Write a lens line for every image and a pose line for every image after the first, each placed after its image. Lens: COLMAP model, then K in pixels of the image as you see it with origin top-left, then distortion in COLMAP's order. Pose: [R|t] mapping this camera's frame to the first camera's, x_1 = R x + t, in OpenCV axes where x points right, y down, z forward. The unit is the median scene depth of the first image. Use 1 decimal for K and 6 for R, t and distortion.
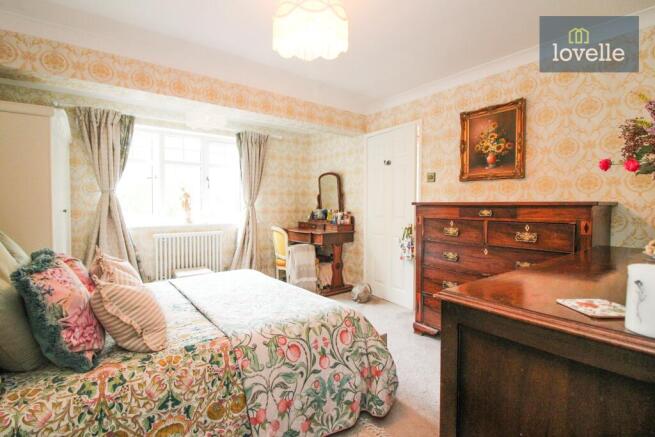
lens RADIAL K [[312.4, 0, 326.3], [0, 312.4, 210.4], [0, 0, 1]] dist [-0.009821, -0.000329]
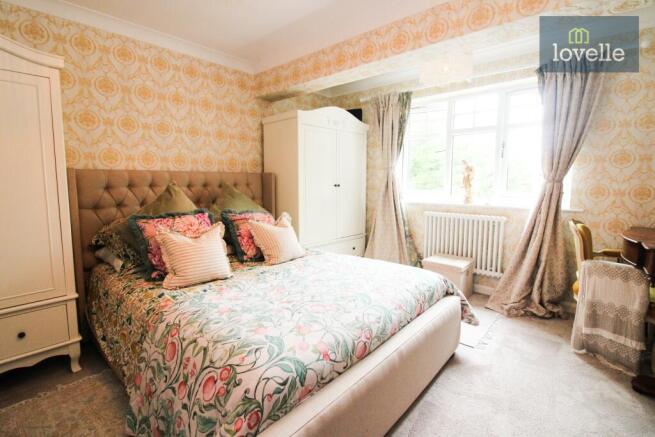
lens RADIAL K [[312.4, 0, 326.3], [0, 312.4, 210.4], [0, 0, 1]] dist [-0.009821, -0.000329]
pose [[0.204872, 0.084052, -0.975173, 0.318071], [-0.022502, 0.996447, 0.081158, 0.002309], [0.978530, 0.005316, 0.206035, 0.519577]]
